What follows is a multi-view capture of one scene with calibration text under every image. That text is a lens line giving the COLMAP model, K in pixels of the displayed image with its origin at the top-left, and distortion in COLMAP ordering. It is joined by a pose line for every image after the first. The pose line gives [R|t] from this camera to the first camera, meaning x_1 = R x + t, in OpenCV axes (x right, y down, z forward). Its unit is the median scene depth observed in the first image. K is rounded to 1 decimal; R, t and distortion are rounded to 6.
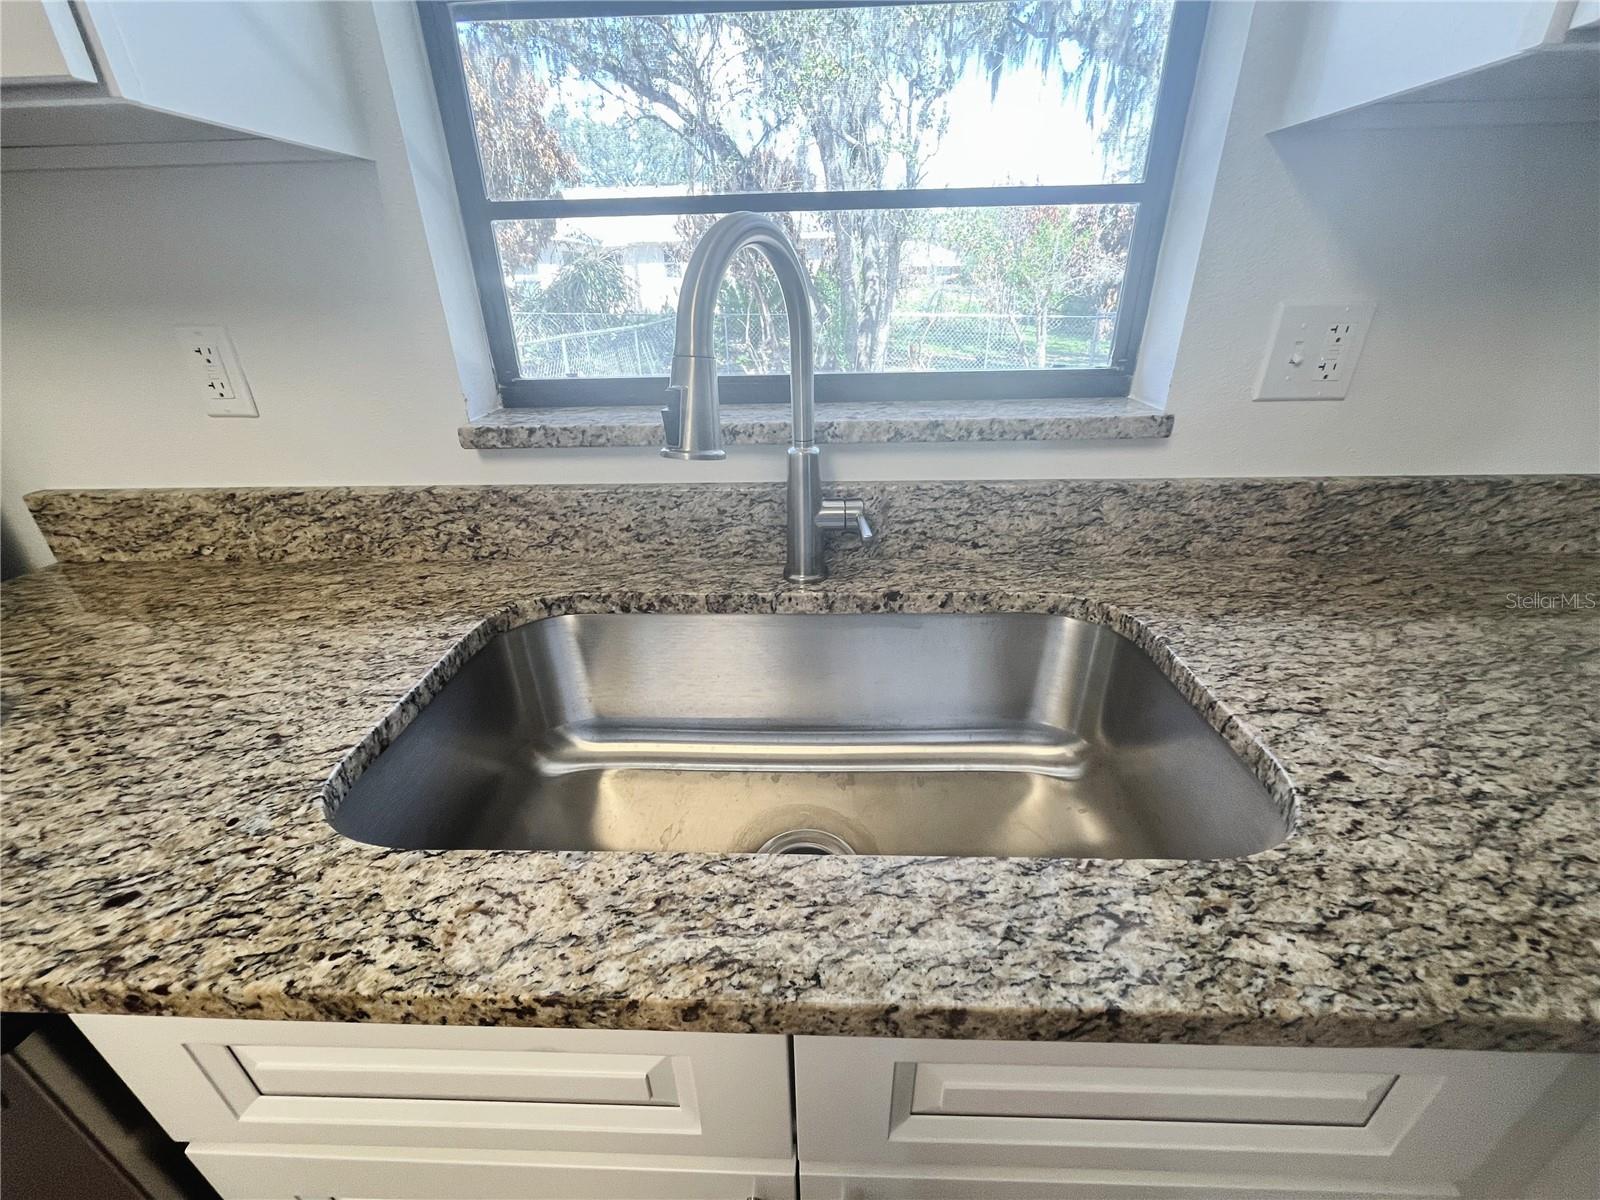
lens RADIAL K [[647.3, 0, 796.0], [0, 647.3, 598.8], [0, 0, 1]] dist [-0.001059, -0.000527]
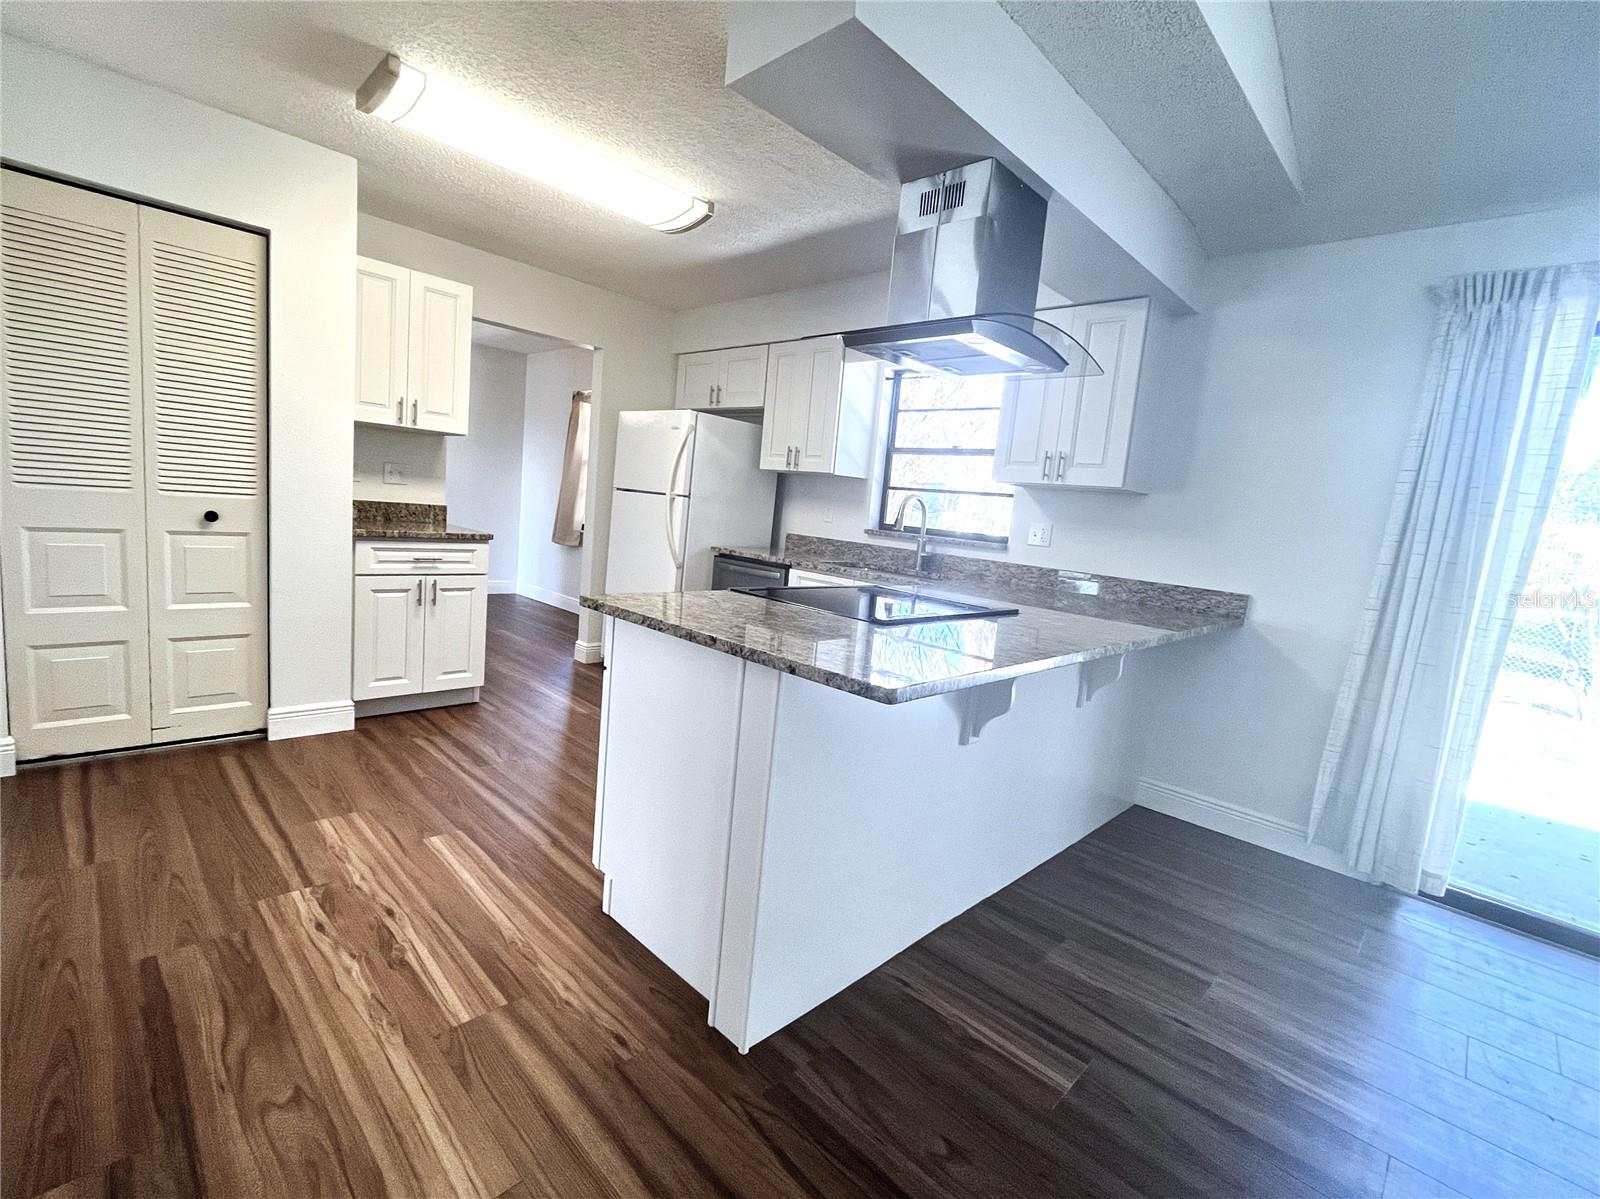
lens RADIAL K [[724.9, 0, 800.0], [0, 724.9, 599.5], [0, 0, 1]] dist [-0.002304, -0.000331]
pose [[0.737951, 0.173975, -0.652044, 2.457249], [-0.386410, 0.901064, -0.196902, 1.310033], [0.553277, 0.397261, 0.732167, -2.680445]]
